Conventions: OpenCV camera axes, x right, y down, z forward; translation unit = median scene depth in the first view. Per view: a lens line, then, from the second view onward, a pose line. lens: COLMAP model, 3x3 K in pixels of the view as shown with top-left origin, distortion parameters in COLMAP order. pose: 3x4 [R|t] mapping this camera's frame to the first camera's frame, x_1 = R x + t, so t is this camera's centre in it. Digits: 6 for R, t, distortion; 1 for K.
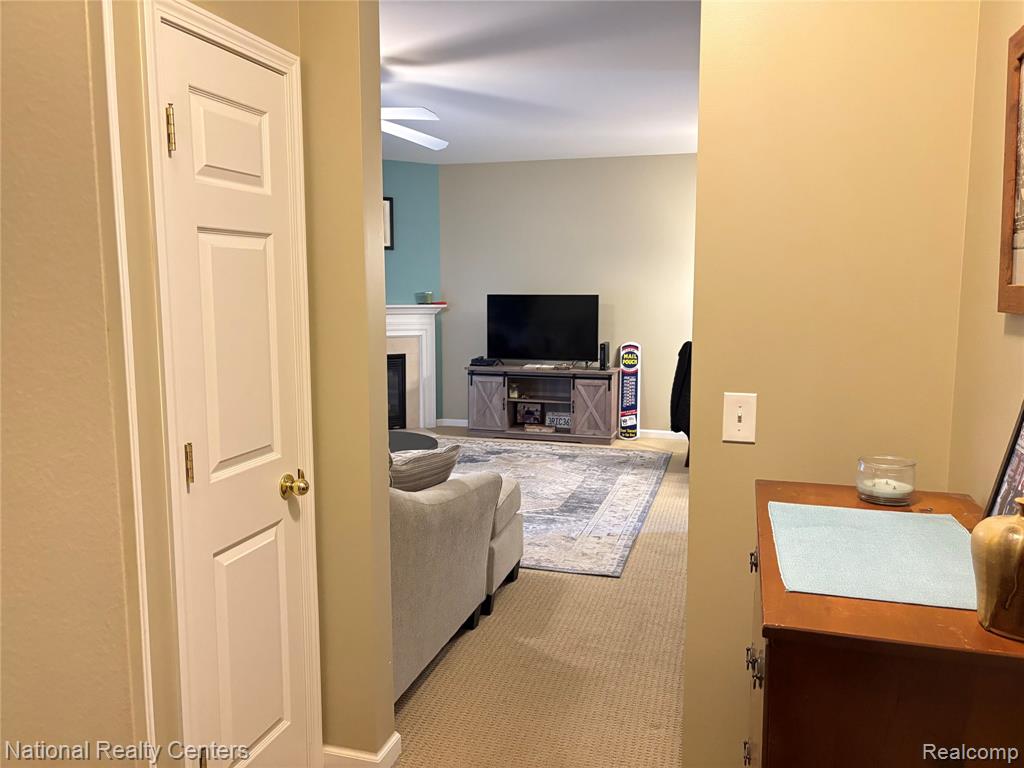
lens RADIAL K [[770.1, 0, 516.2], [0, 770.1, 383.8], [0, 0, 1]] dist [0.022723, -0.021470]
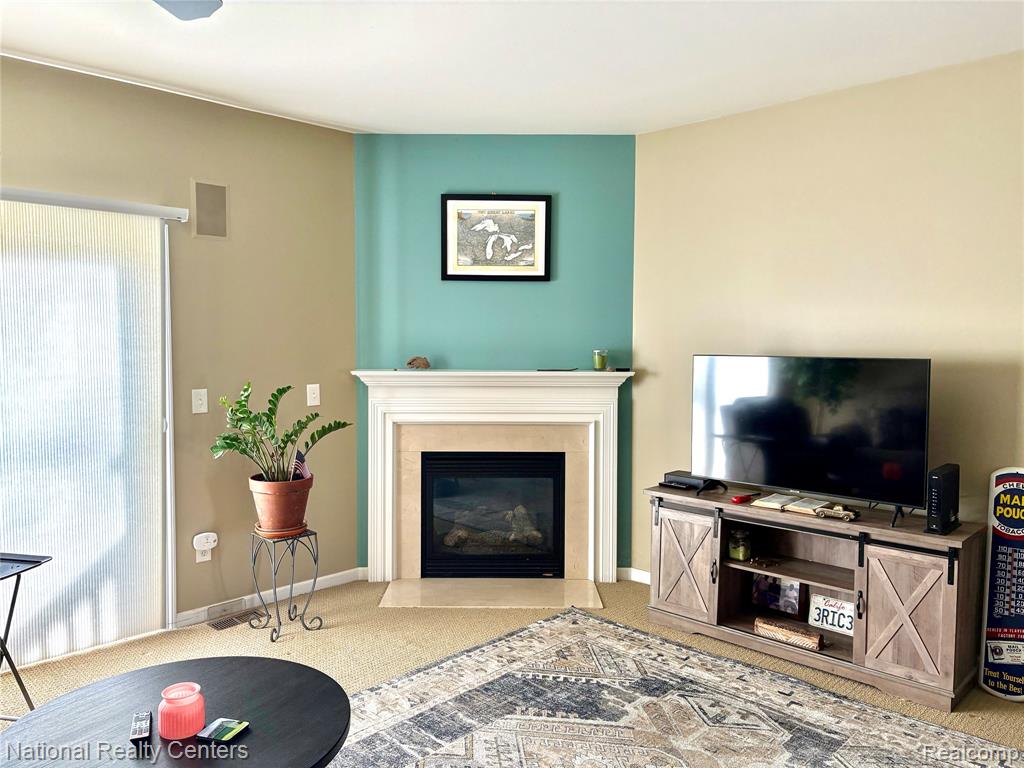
lens RADIAL K [[770.1, 0, 509.7], [0, 770.1, 386.5], [0, 0, 1]] dist [0.022723, -0.021470]
pose [[0.883220, 0.028578, -0.468087, 0.099115], [-0.059667, 0.996877, -0.051723, -0.060421], [0.465147, 0.073612, 0.882168, 0.482215]]
